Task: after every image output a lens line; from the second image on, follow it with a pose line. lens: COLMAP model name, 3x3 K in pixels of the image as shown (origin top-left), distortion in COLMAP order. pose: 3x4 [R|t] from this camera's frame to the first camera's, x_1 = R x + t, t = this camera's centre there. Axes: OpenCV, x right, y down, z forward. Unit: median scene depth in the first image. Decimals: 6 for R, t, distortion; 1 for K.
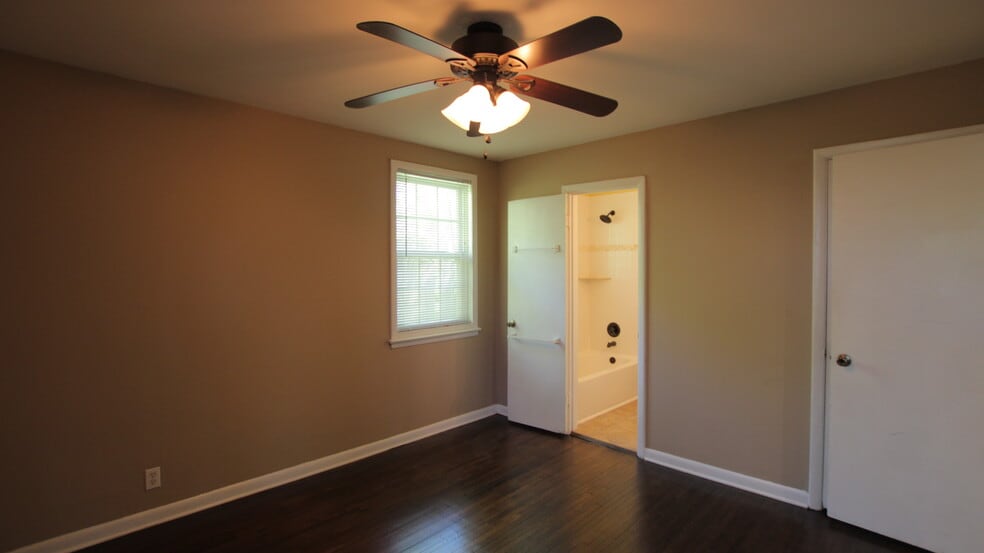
lens RADIAL K [[464.1, 0, 486.4], [0, 464.1, 276.4], [0, 0, 1]] dist [0.000056, 0.000191]
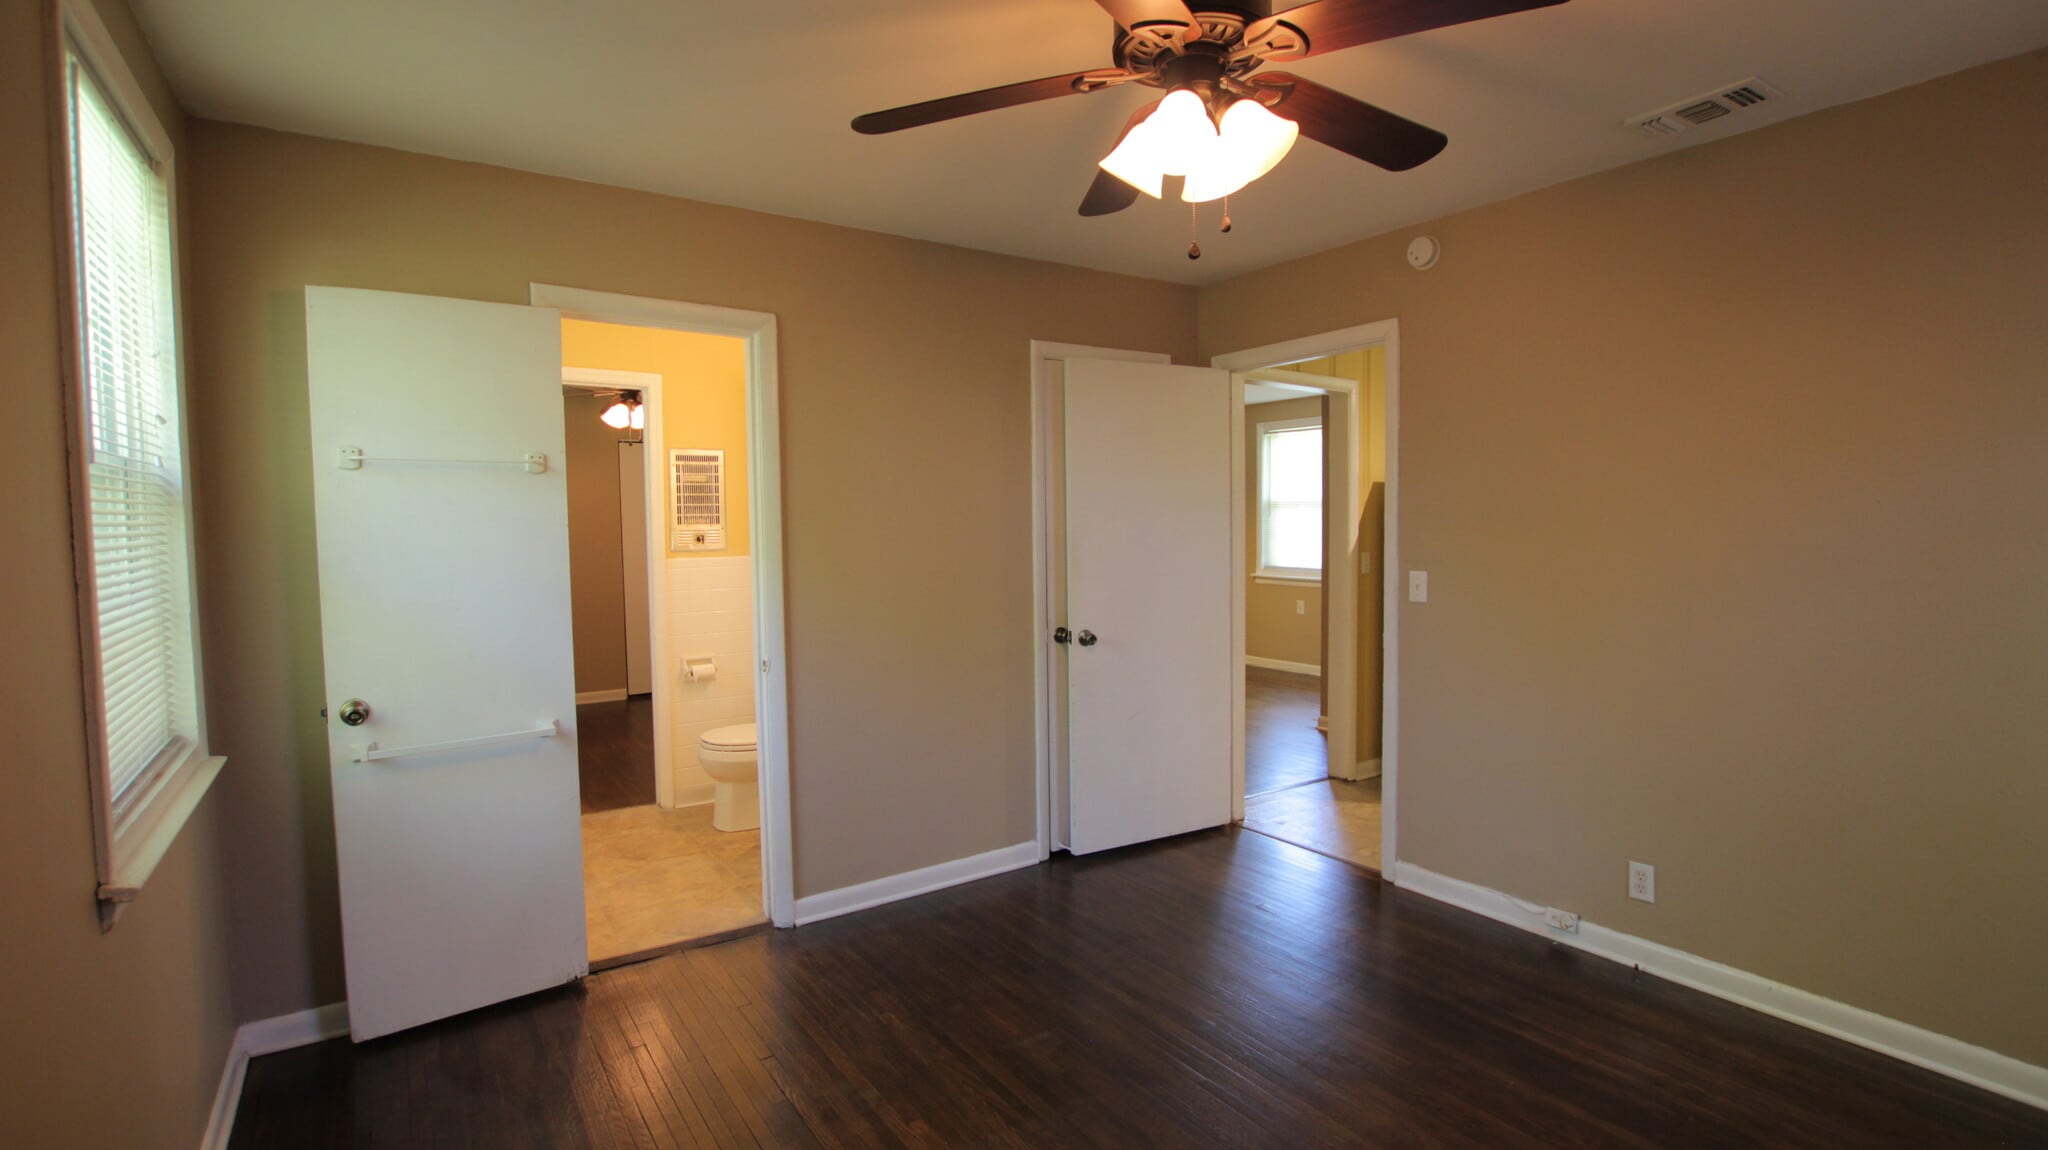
lens RADIAL K [[965.9, 0, 1012.4], [0, 965.9, 574.9], [0, 0, 1]] dist [0.000056, 0.000191]
pose [[0.209421, -0.055641, 0.976241, -0.553552], [0.034422, 0.998180, 0.049507, -0.000067], [-0.977220, 0.023237, 0.210955, 0.578387]]
